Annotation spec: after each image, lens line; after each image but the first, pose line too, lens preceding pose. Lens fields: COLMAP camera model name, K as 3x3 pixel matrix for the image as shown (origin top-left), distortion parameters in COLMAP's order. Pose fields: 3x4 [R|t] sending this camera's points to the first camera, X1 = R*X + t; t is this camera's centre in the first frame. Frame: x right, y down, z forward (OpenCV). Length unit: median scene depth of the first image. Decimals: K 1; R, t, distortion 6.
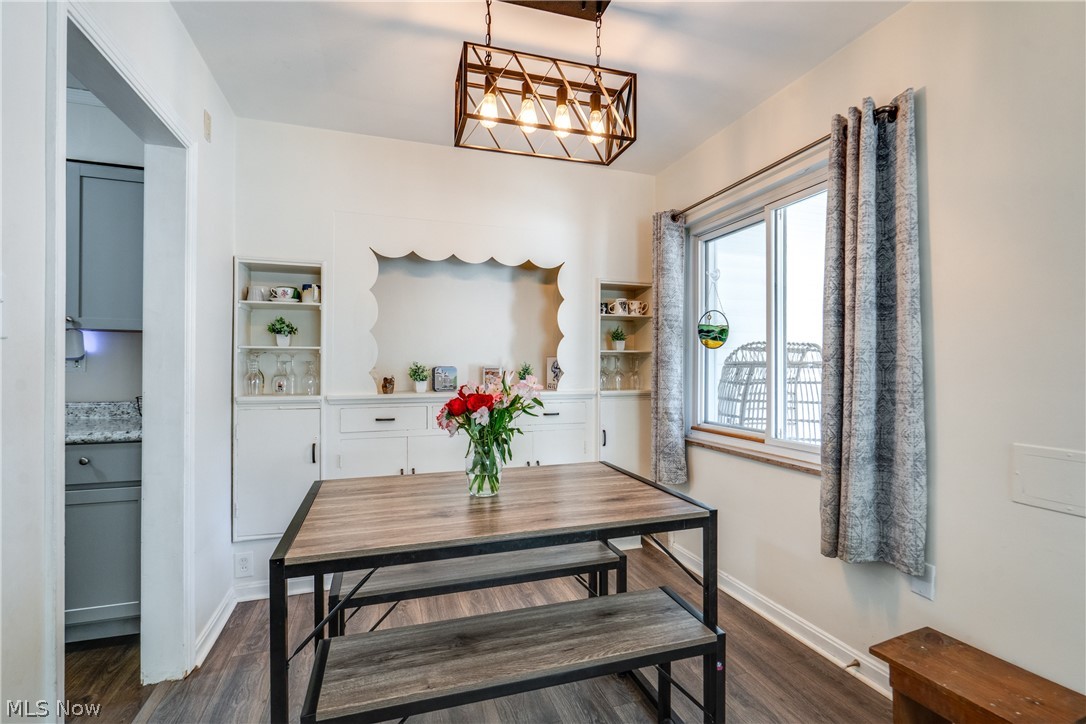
lens RADIAL K [[500.1, 0, 543.5], [0, 500.1, 365.8], [0, 0, 1]] dist [-0.001064, -0.000476]
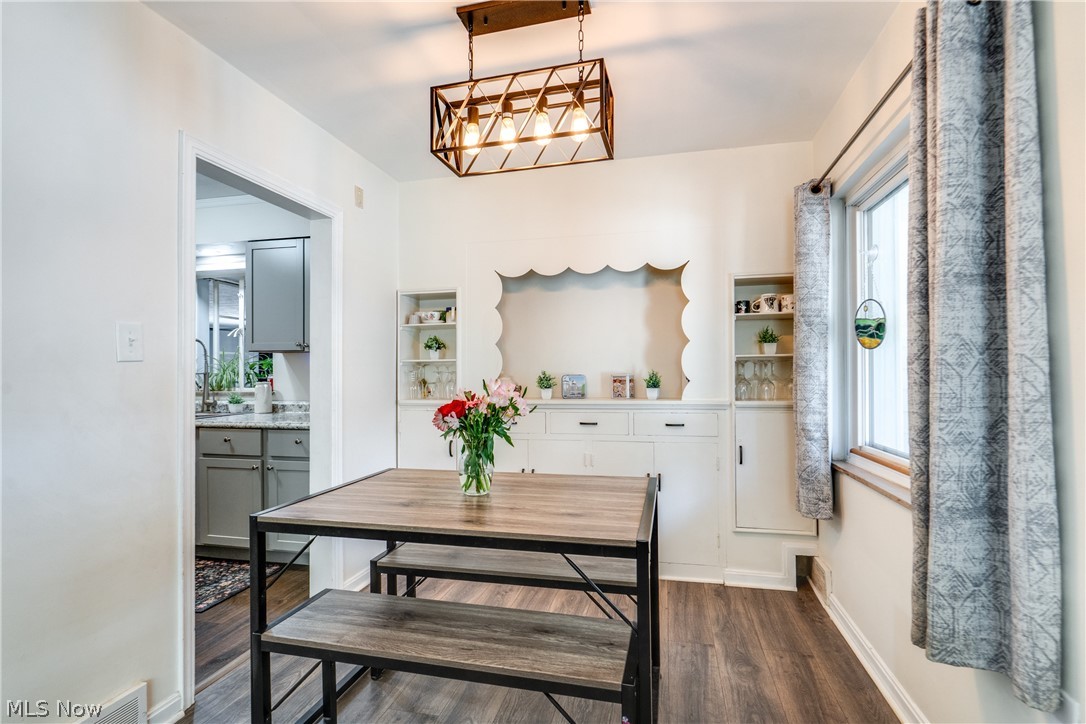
lens RADIAL K [[496.5, 0, 544.6], [0, 496.5, 370.0], [0, 0, 1]] dist [0.001165, 0.000307]
pose [[0.853531, -0.011963, -0.520905, 0.350970], [0.008237, 0.999921, -0.009468, 0.000971], [0.520977, 0.003790, 0.853562, 0.098959]]
